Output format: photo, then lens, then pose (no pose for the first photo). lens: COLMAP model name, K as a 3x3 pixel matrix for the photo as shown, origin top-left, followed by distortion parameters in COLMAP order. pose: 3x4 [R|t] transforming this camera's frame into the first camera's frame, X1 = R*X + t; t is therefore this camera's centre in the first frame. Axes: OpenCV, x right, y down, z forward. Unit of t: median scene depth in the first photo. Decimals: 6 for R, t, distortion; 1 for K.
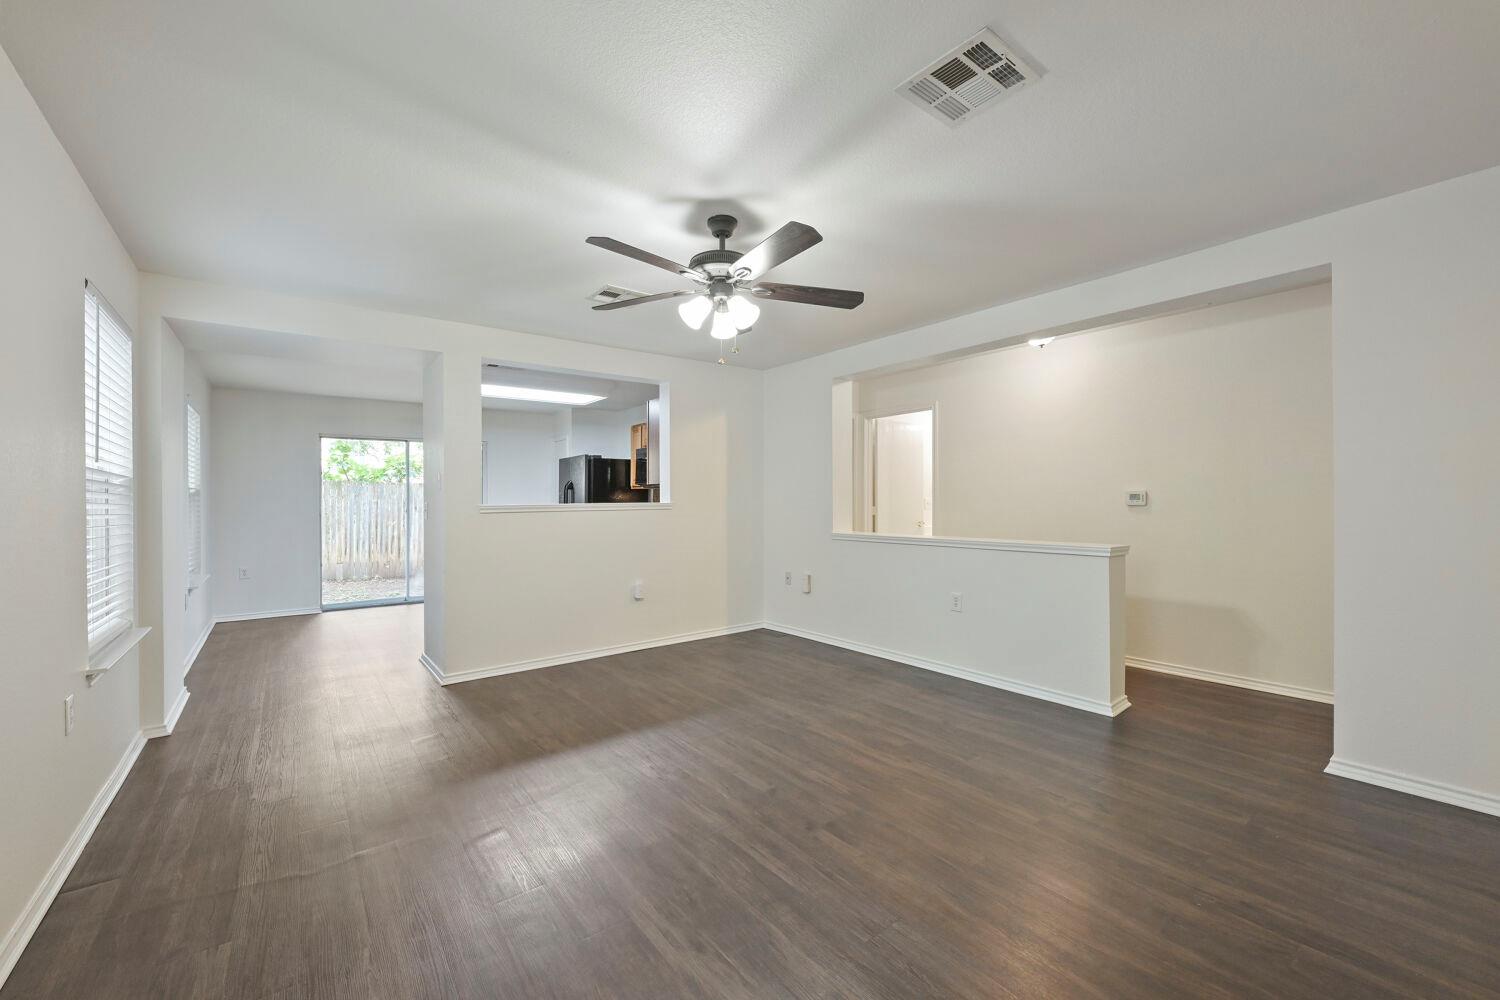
lens RADIAL K [[593.5, 0, 752.5], [0, 593.5, 500.3], [0, 0, 1]] dist [-0.000876, 0.000036]
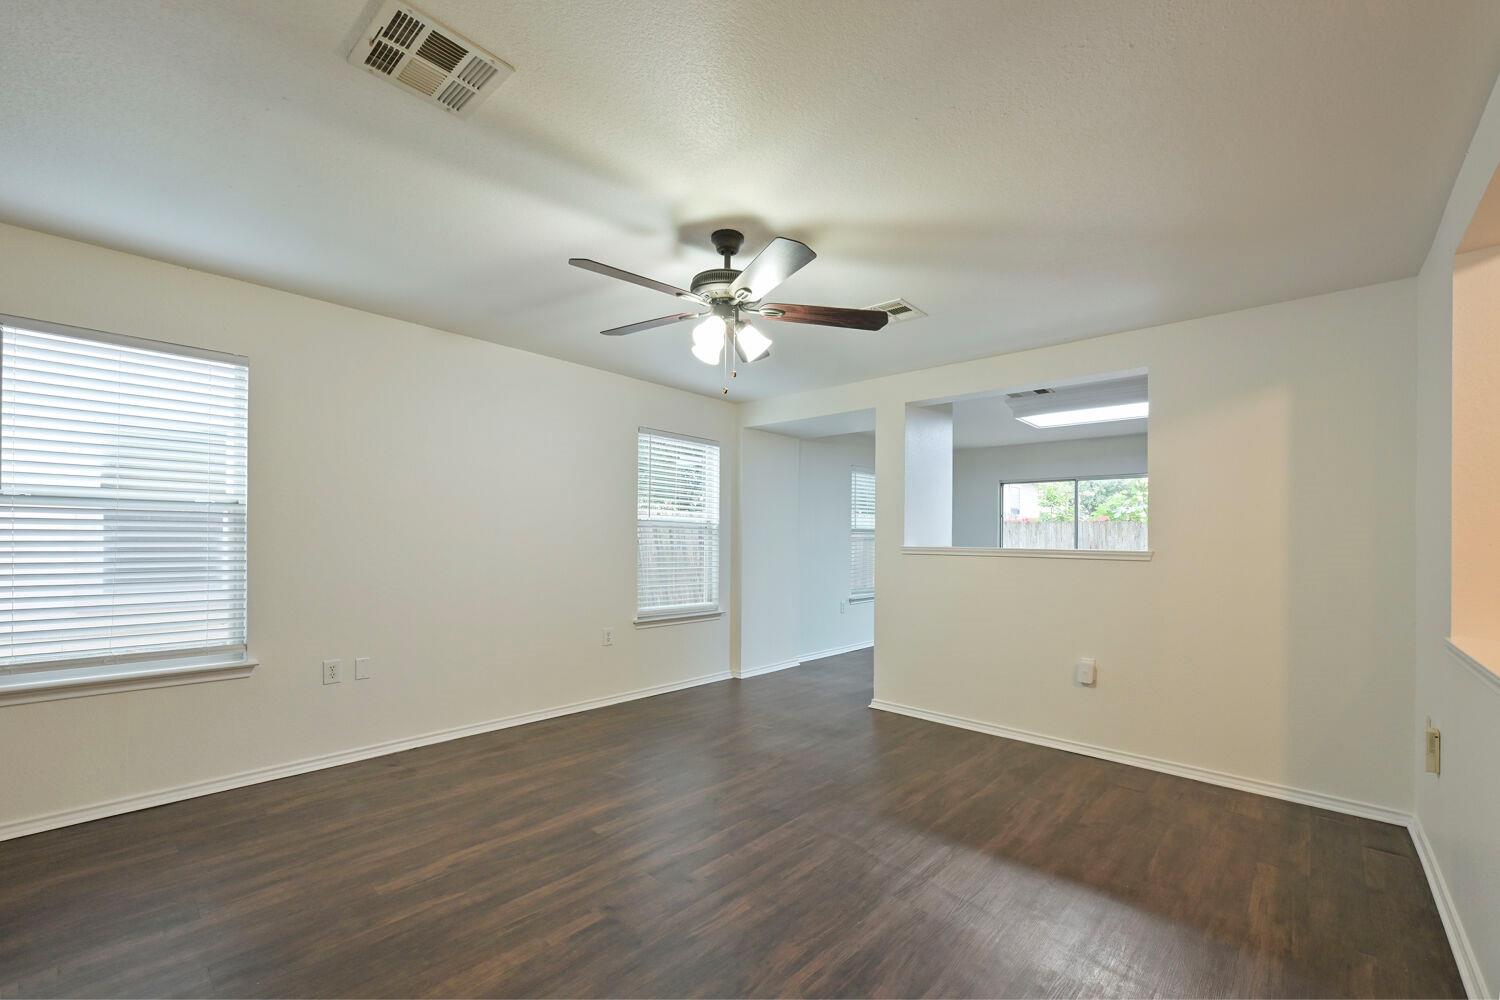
lens RADIAL K [[614.9, 0, 751.3], [0, 614.9, 541.0], [0, 0, 1]] dist [-0.000749, 0.000112]
pose [[0.171646, 0.015141, -0.985042, 0.832730], [-0.011605, 0.999844, 0.013346, -0.023398], [0.985090, 0.009141, 0.171794, 0.823934]]
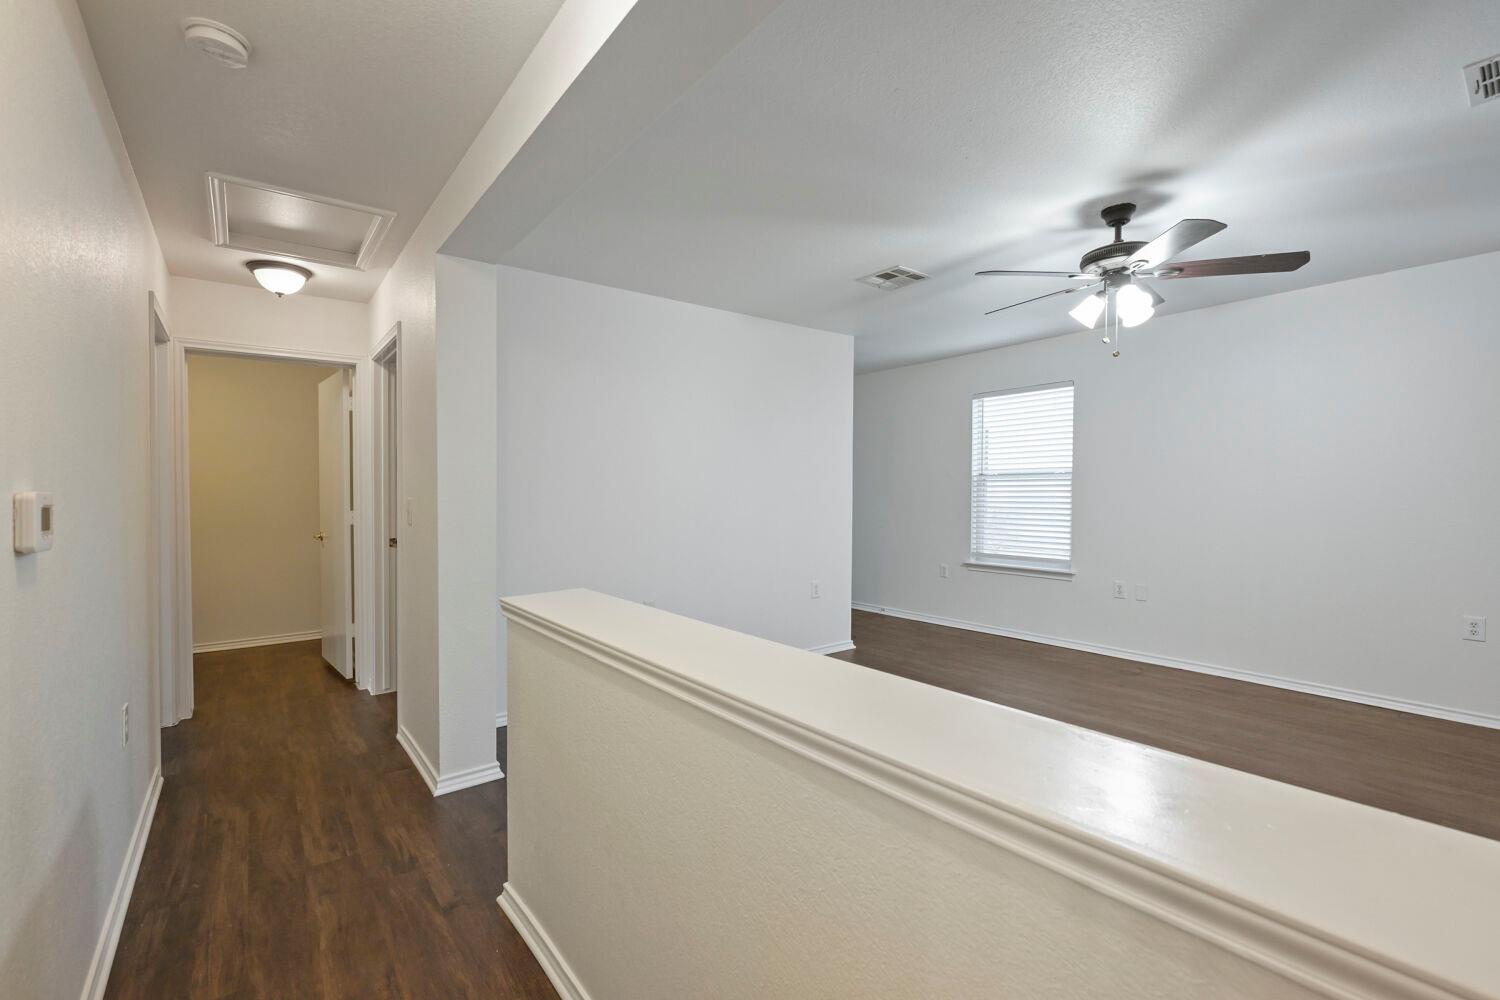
lens RADIAL K [[651.1, 0, 751.0], [0, 651.1, 503.5], [0, 0, 1]] dist [-0.001560, -0.000328]
pose [[-0.999834, 0.016800, -0.007116, 0.526933], [0.016668, 0.999693, 0.018347, -0.025153], [0.007422, 0.018225, -0.999806, 1.963008]]
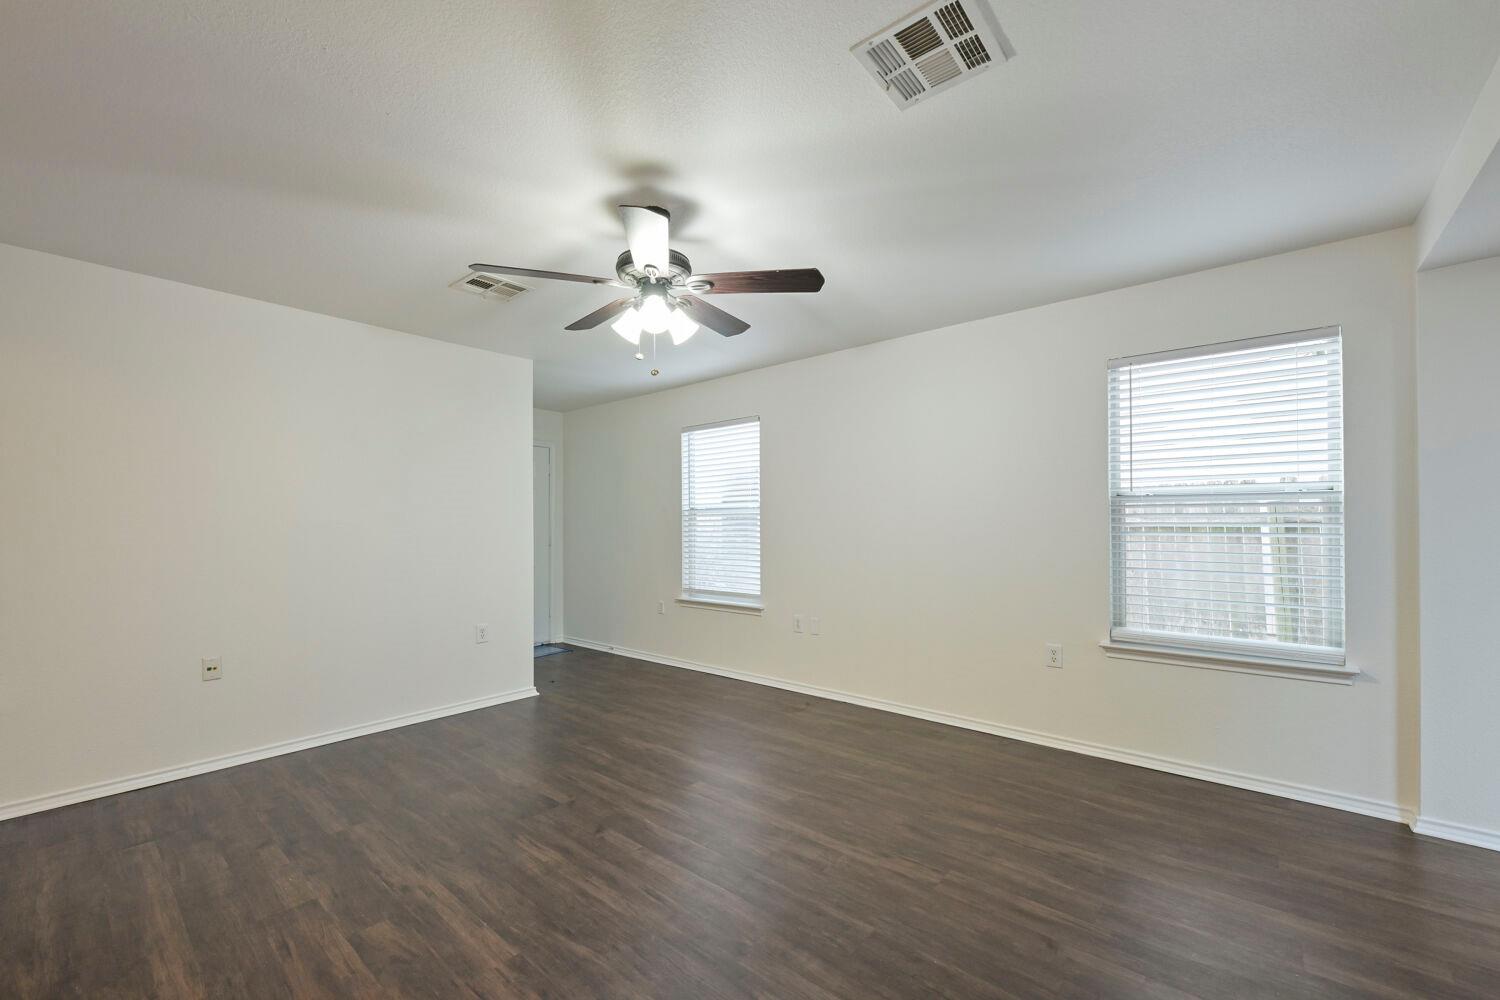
lens RADIAL K [[614.2, 0, 752.1], [0, 614.2, 521.4], [0, 0, 1]] dist [-0.000226, -0.000100]
pose [[-0.978706, 0.013860, -0.204799, -0.010963], [0.015804, 0.999844, -0.007859, -0.010472], [0.204658, -0.010928, -0.978773, 1.824504]]
